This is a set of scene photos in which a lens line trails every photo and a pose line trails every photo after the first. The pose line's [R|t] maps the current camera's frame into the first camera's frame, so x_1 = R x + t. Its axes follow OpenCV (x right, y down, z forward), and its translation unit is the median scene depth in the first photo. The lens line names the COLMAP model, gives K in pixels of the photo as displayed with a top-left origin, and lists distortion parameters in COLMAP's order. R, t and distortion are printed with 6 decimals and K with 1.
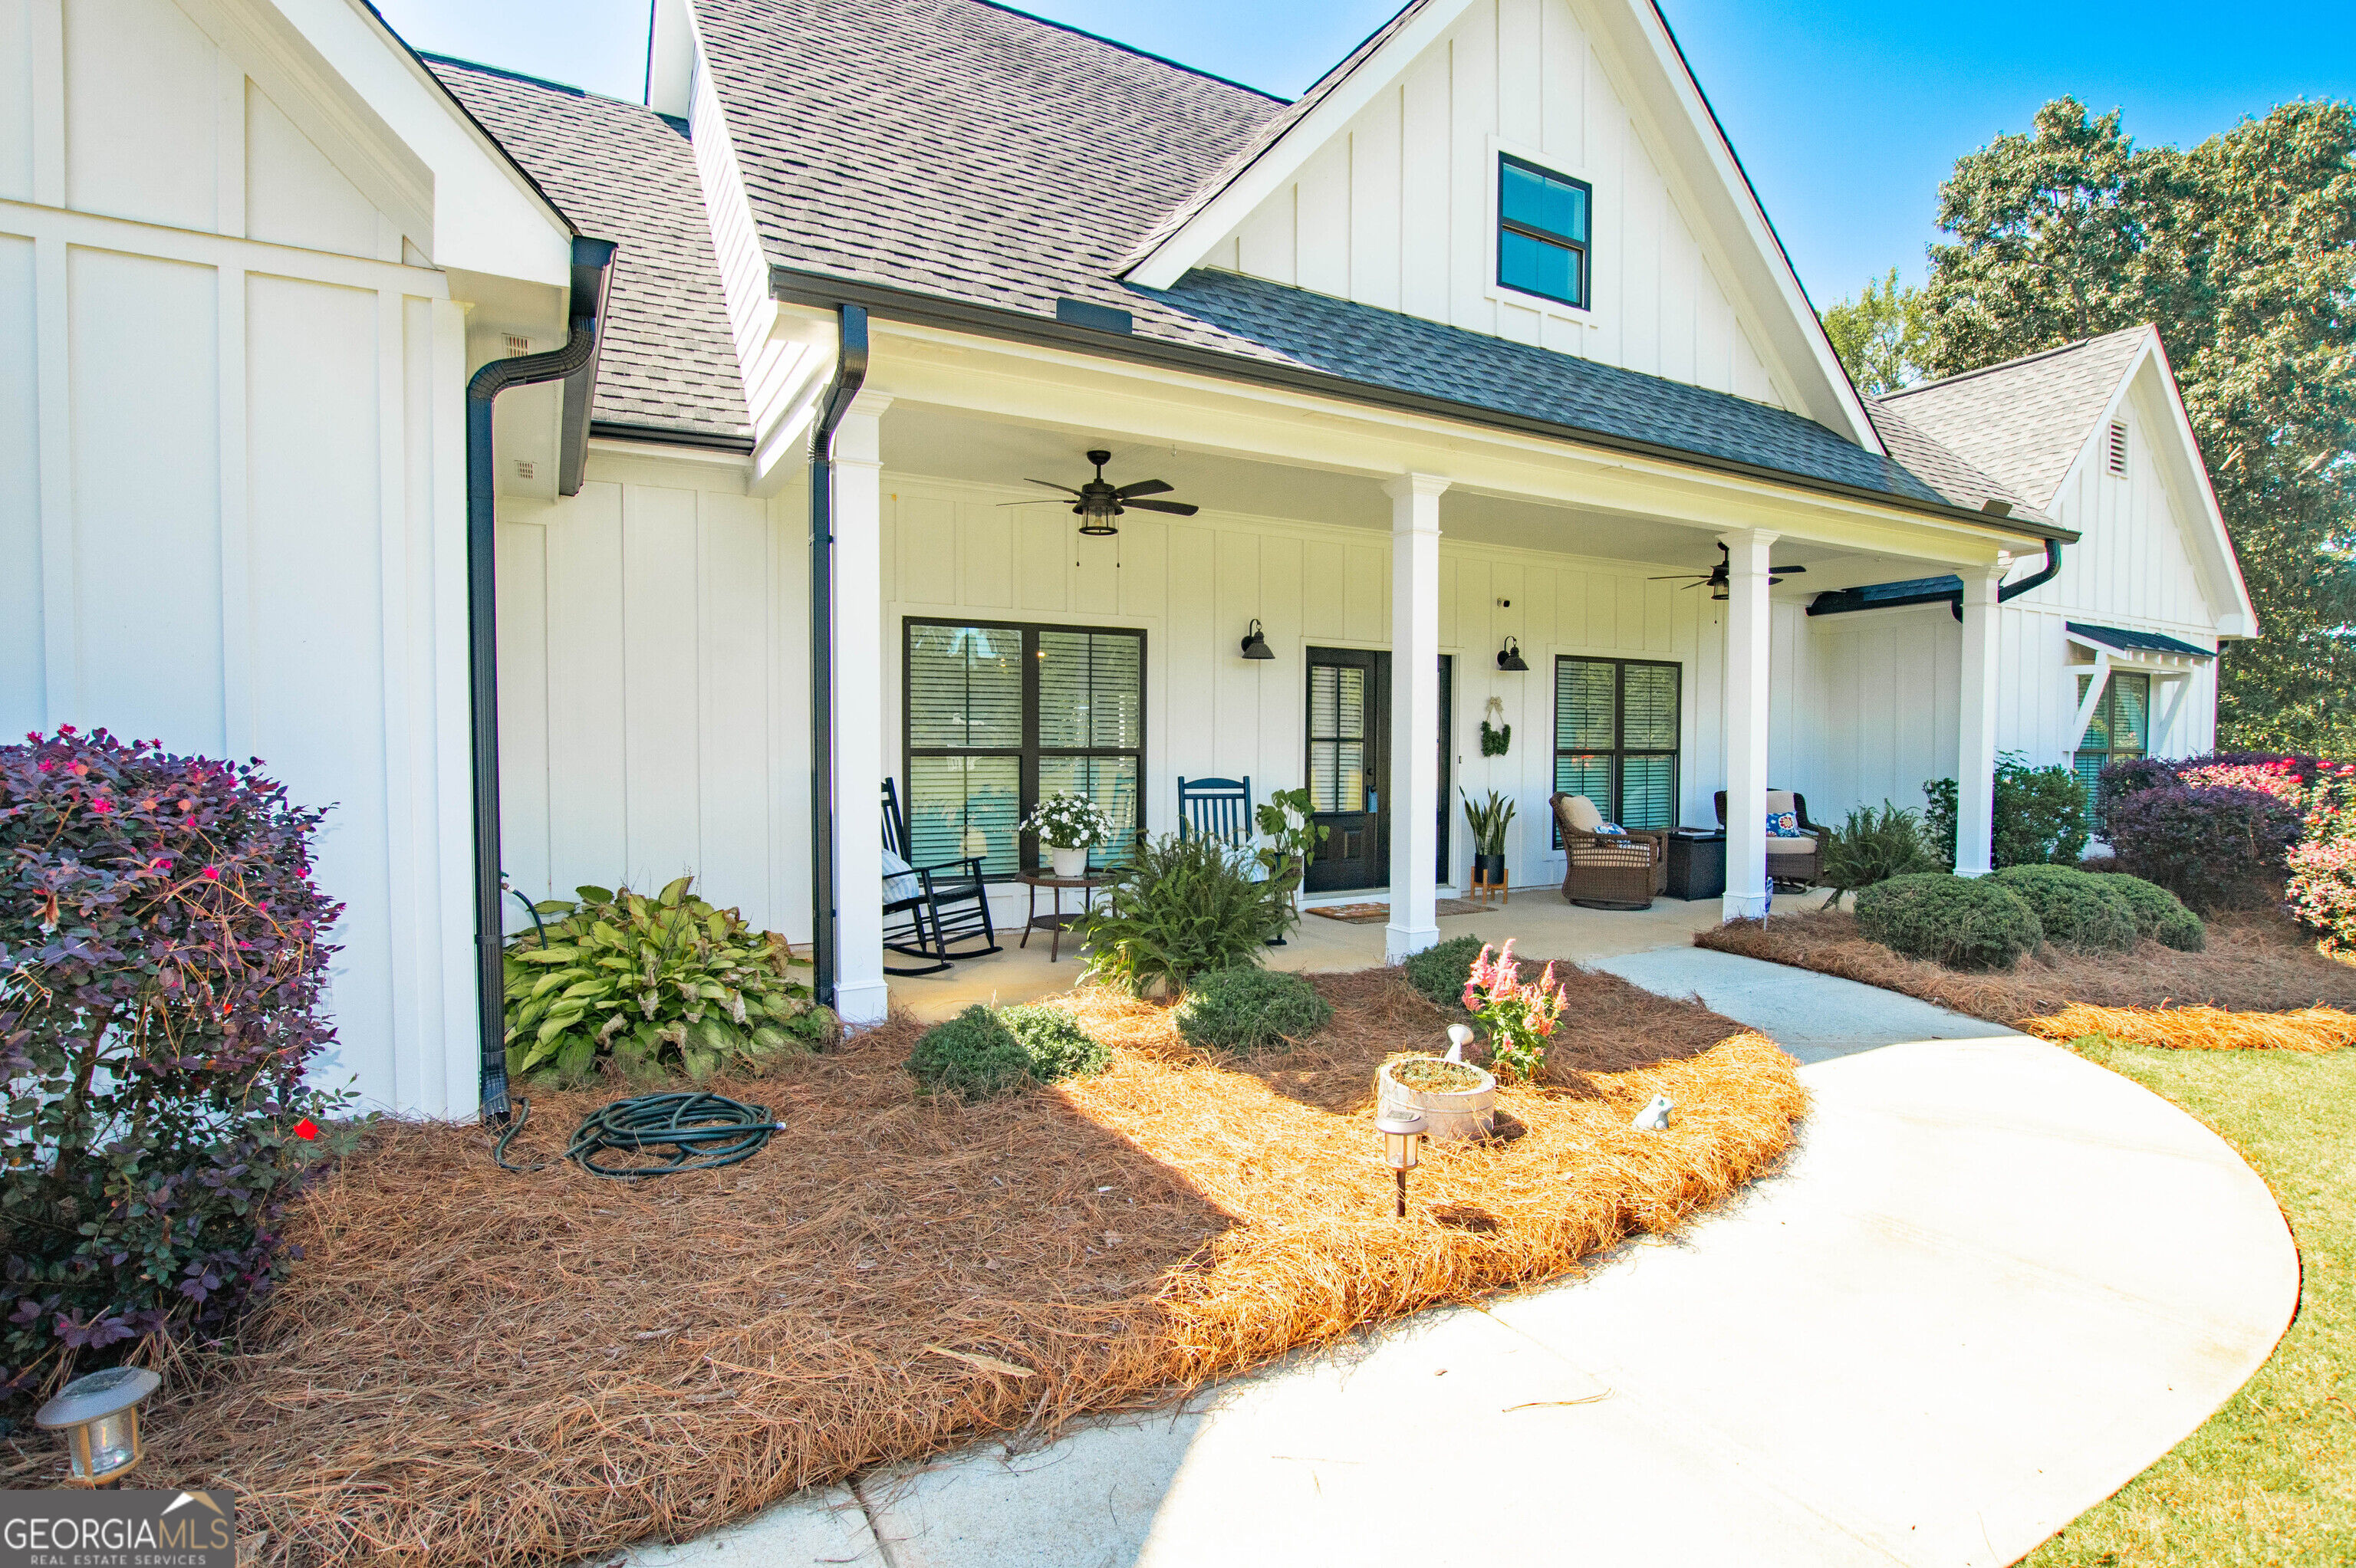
lens RADIAL K [[1142.8, 0, 1193.0], [0, 1142.8, 782.0], [0, 0, 1]] dist [-0.031261, 0.001569]
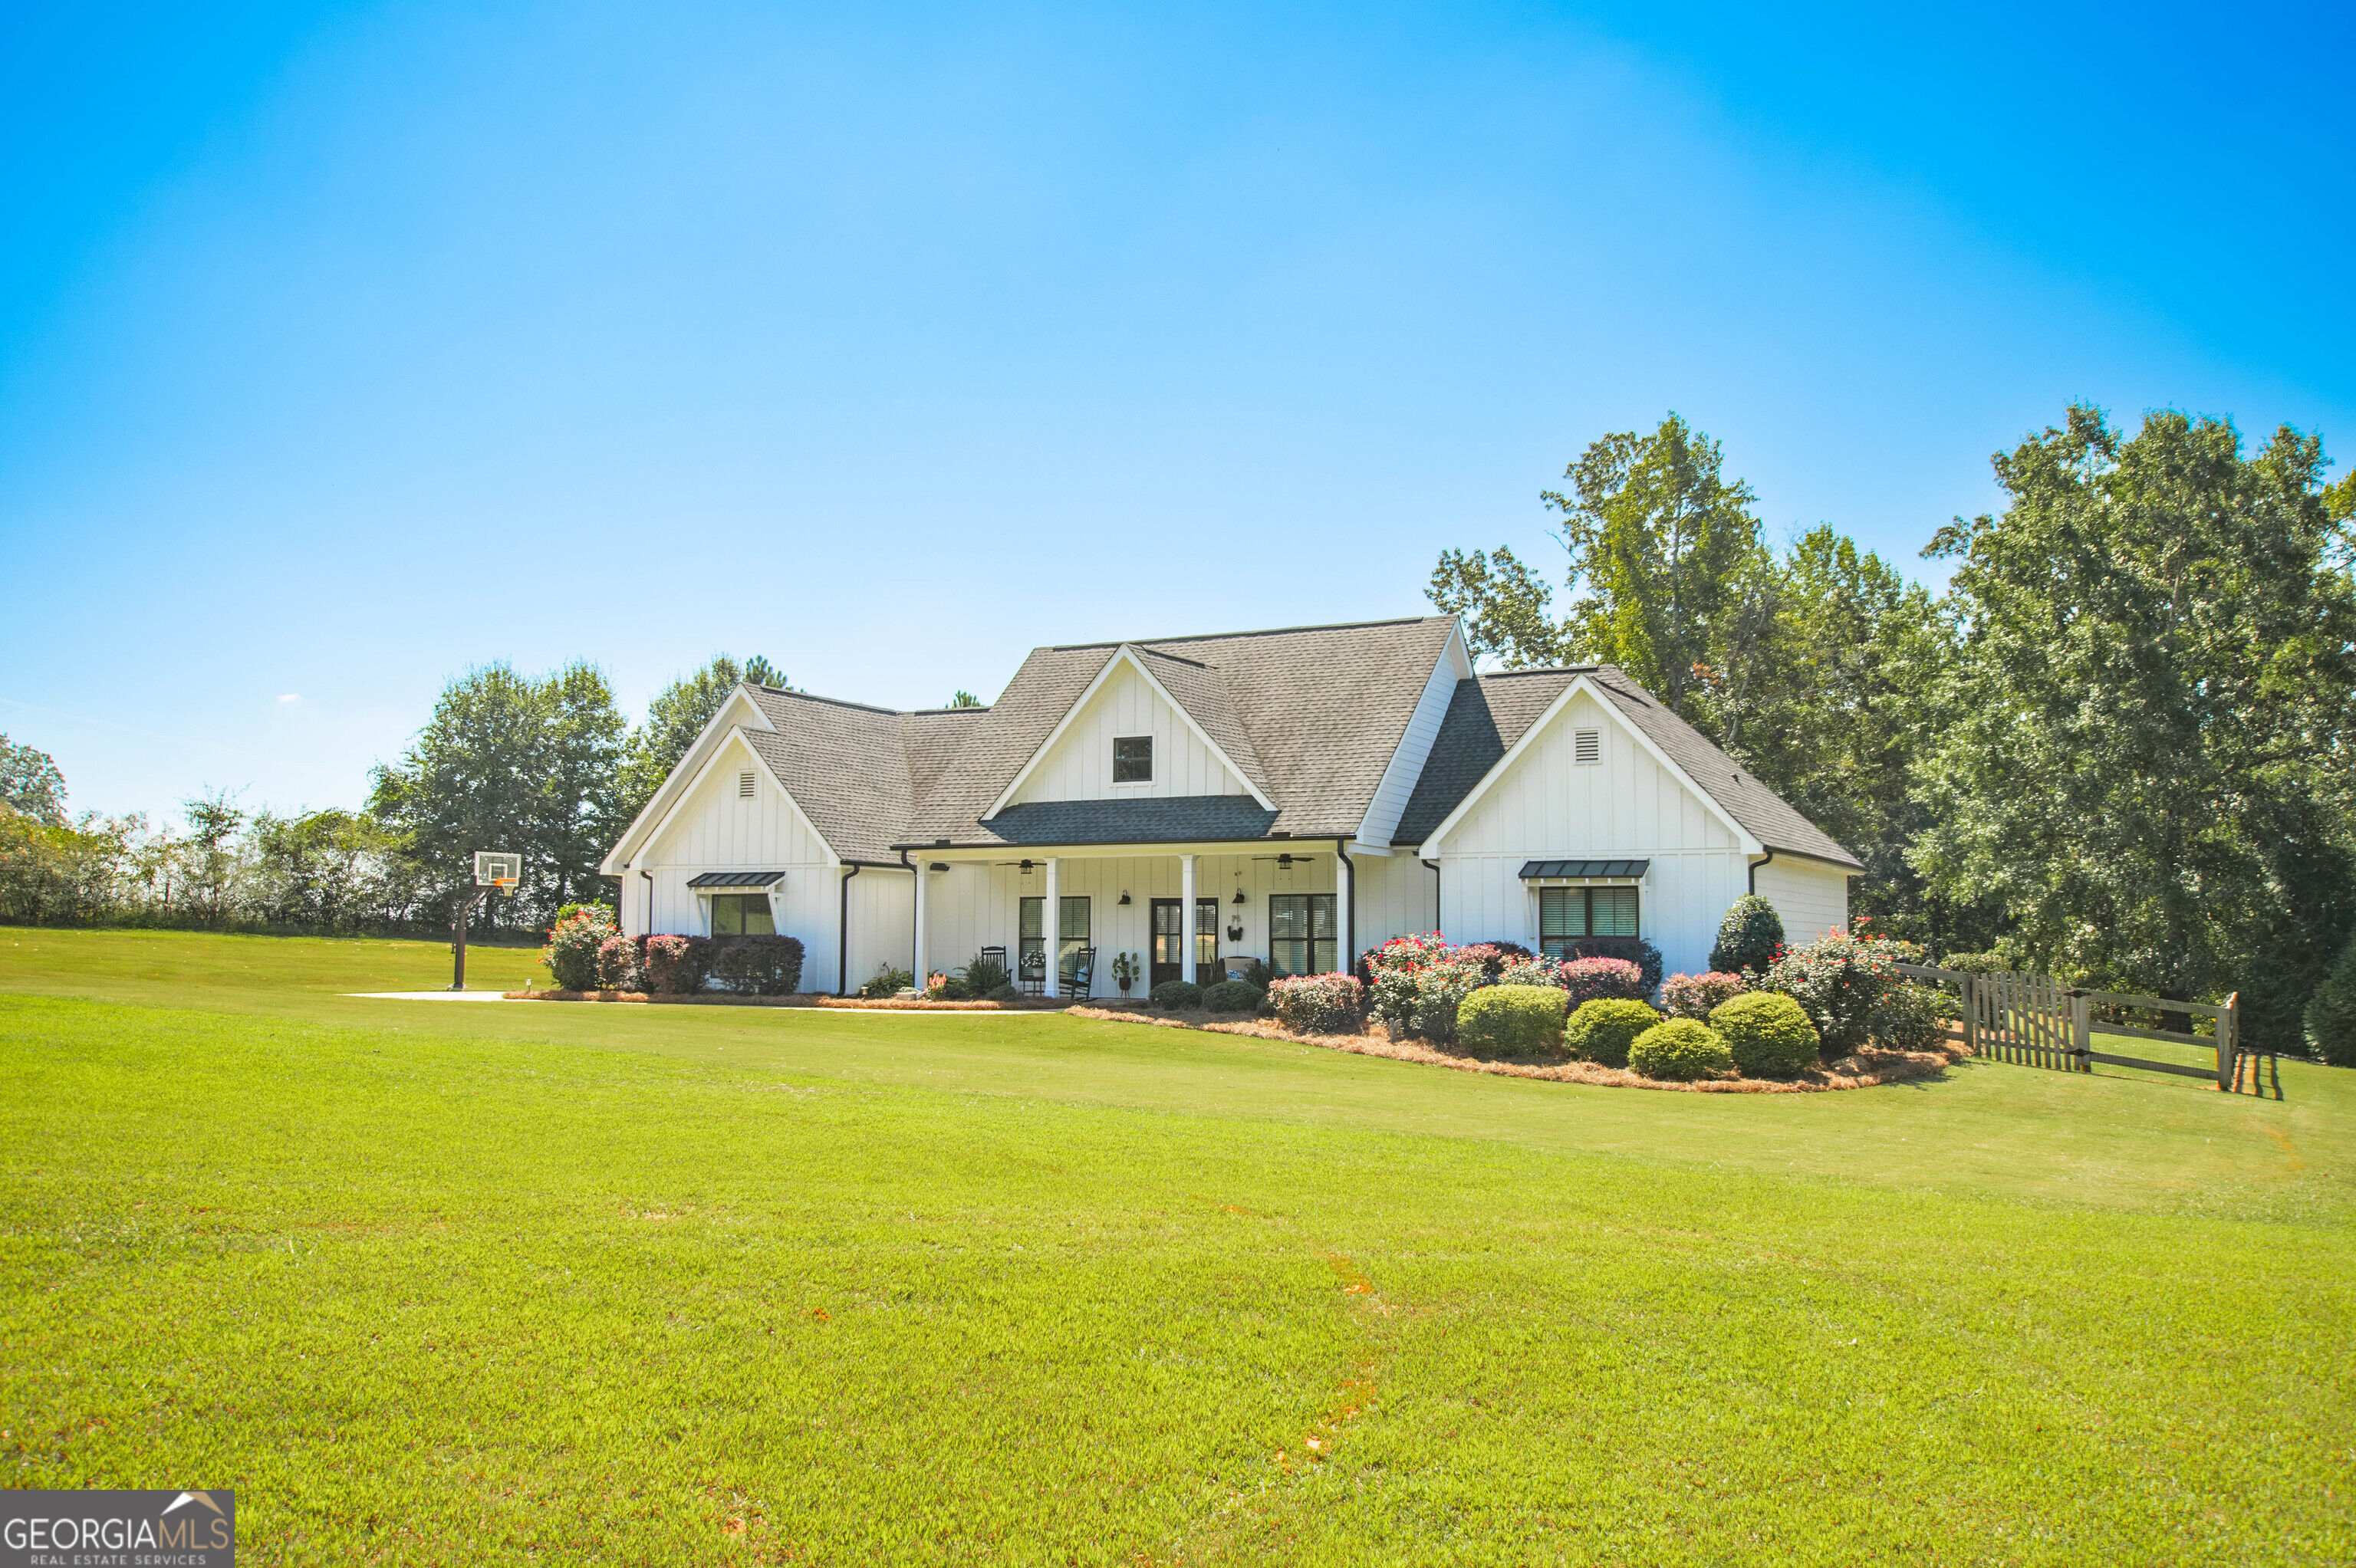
lens RADIAL K [[1912.4, 0, 1178.0], [0, 1912.4, 784.0], [0, 0, 1]] dist [0.013238, 0.010596]
pose [[0.556016, -0.073395, -0.827925, 3.690301], [-0.022657, 0.994385, -0.103368, 0.067674], [0.830863, 0.076232, 0.551231, -1.324384]]
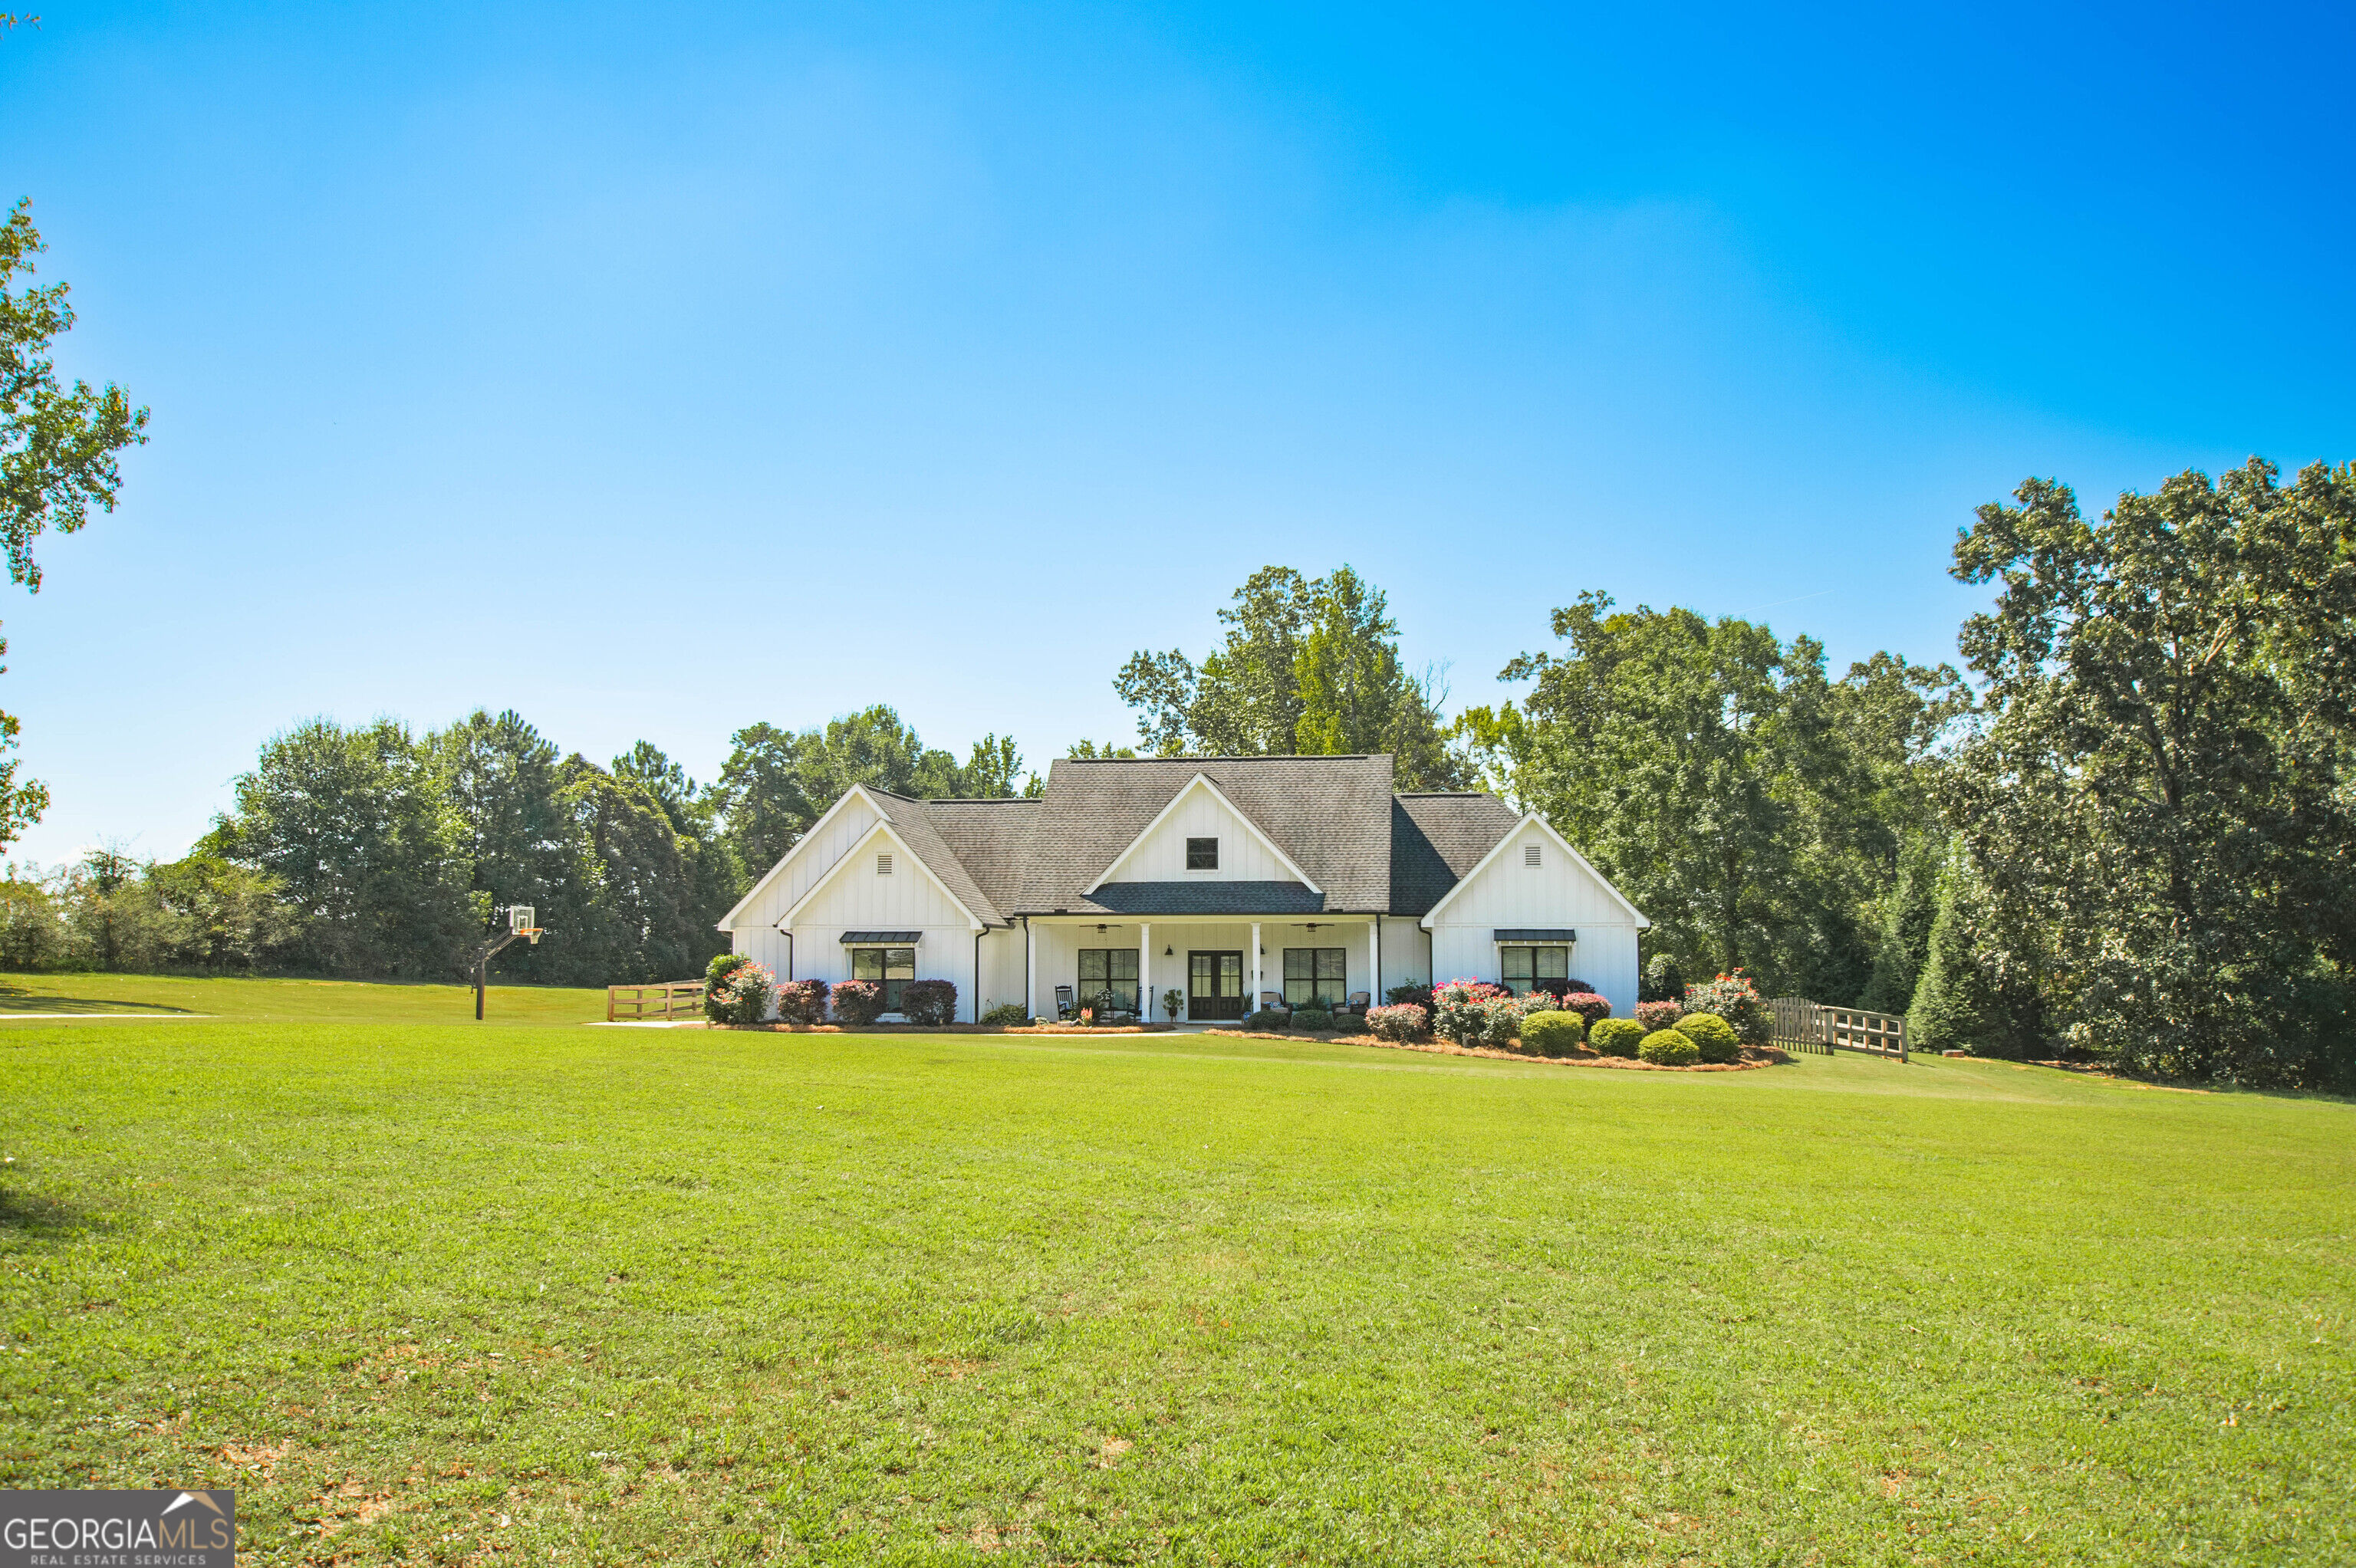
lens RADIAL K [[1912.4, 0, 1178.0], [0, 1912.4, 784.0], [0, 0, 1]] dist [0.013238, 0.010596]
pose [[0.816197, -0.059733, -0.574677, 3.536081], [-0.007628, 0.993441, -0.114094, 0.046815], [0.577723, 0.097507, 0.810388, -3.909767]]
